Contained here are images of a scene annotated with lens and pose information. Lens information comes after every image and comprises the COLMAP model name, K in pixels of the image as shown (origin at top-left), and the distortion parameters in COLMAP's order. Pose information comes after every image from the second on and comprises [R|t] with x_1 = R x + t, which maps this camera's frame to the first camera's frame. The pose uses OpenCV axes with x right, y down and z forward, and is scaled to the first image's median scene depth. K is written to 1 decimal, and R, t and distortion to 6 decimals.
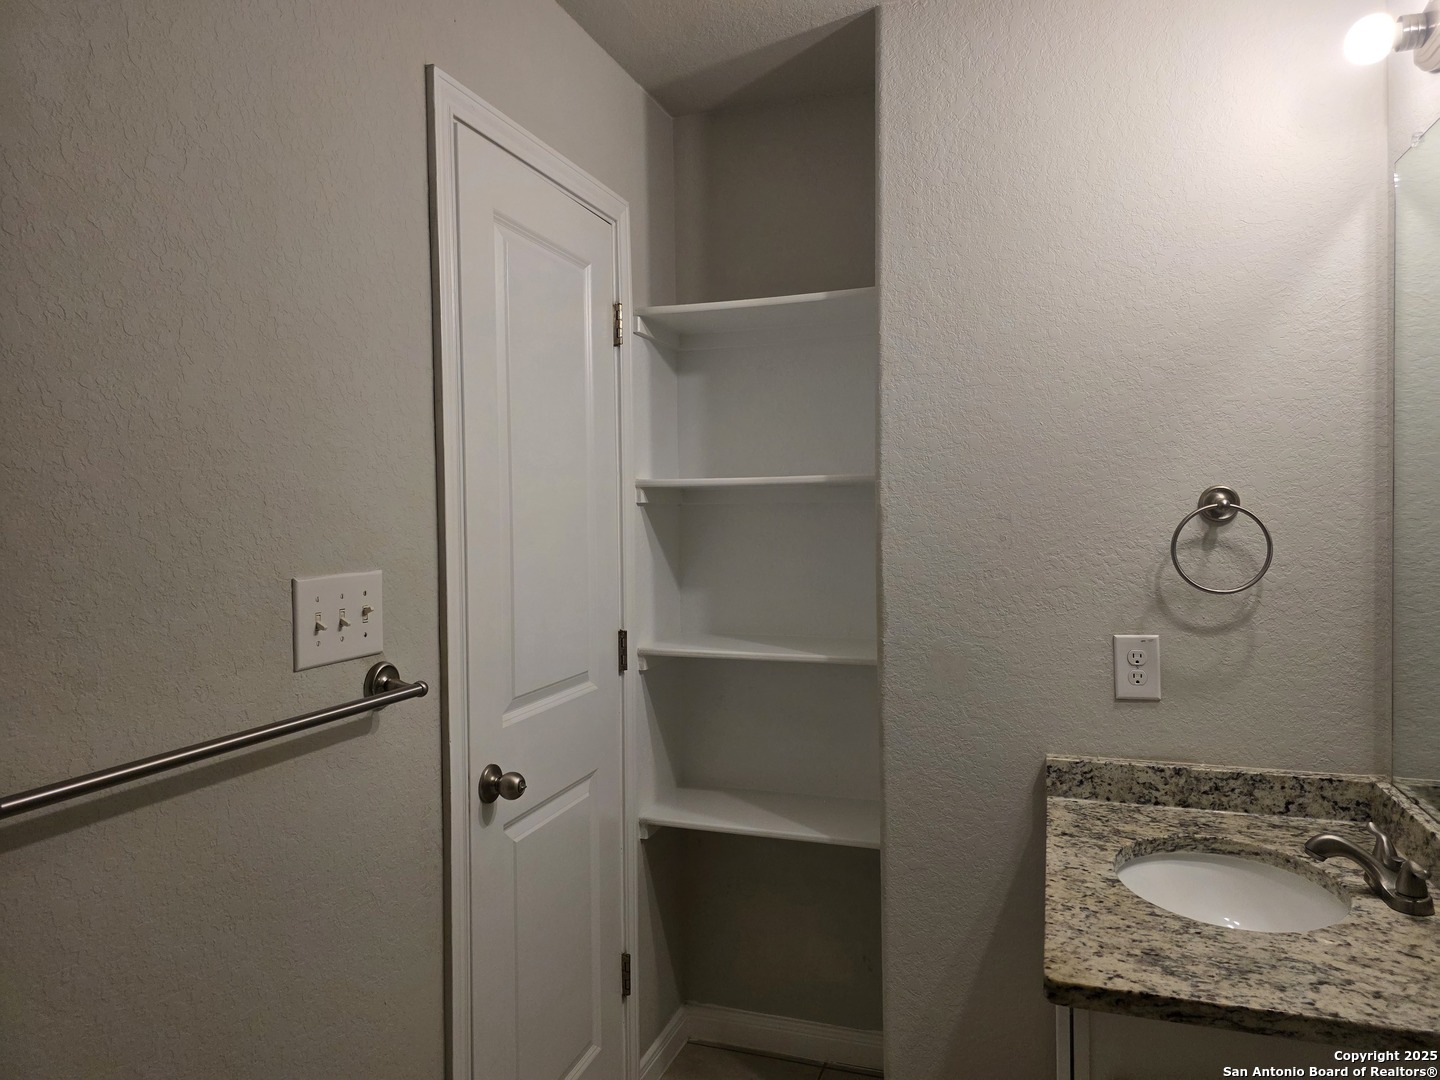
lens RADIAL K [[959.8, 0, 719.5], [0, 959.8, 536.0], [0, 0, 1]] dist [0.038115, -0.015363]
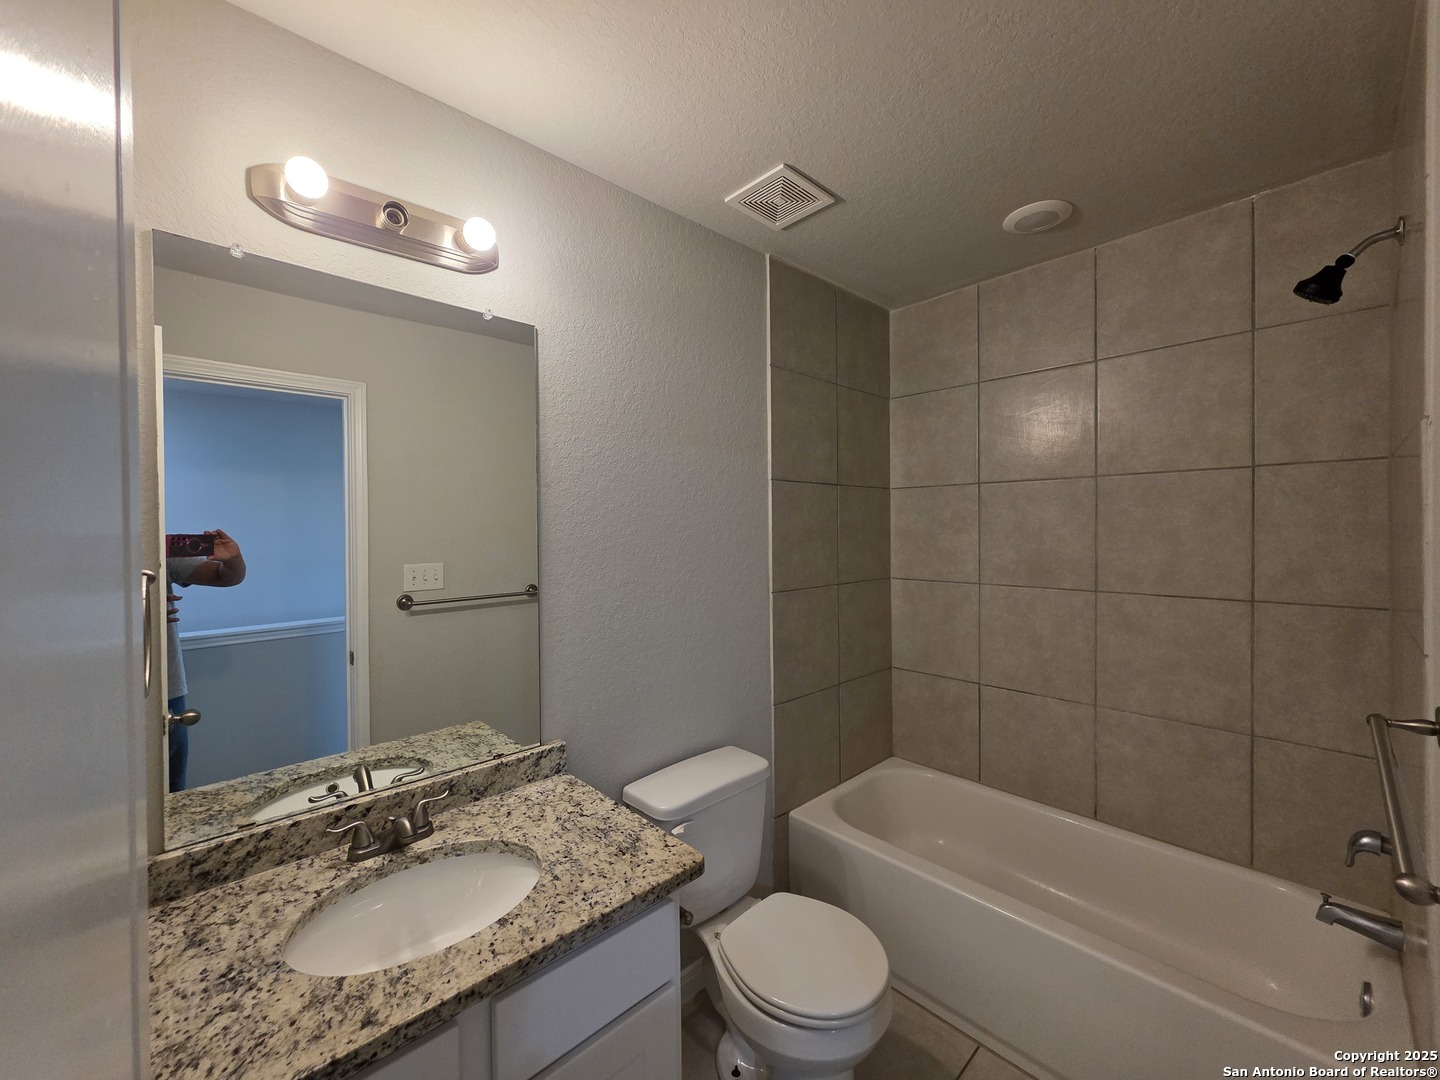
lens RADIAL K [[570.2, 0, 729.1], [0, 570.2, 526.4], [0, 0, 1]] dist [0.003672, -0.000125]
pose [[-0.886007, 0.020525, 0.463217, -0.113965], [0.032891, 0.999285, 0.018633, -0.081662], [-0.462503, 0.031745, -0.886049, 1.463315]]
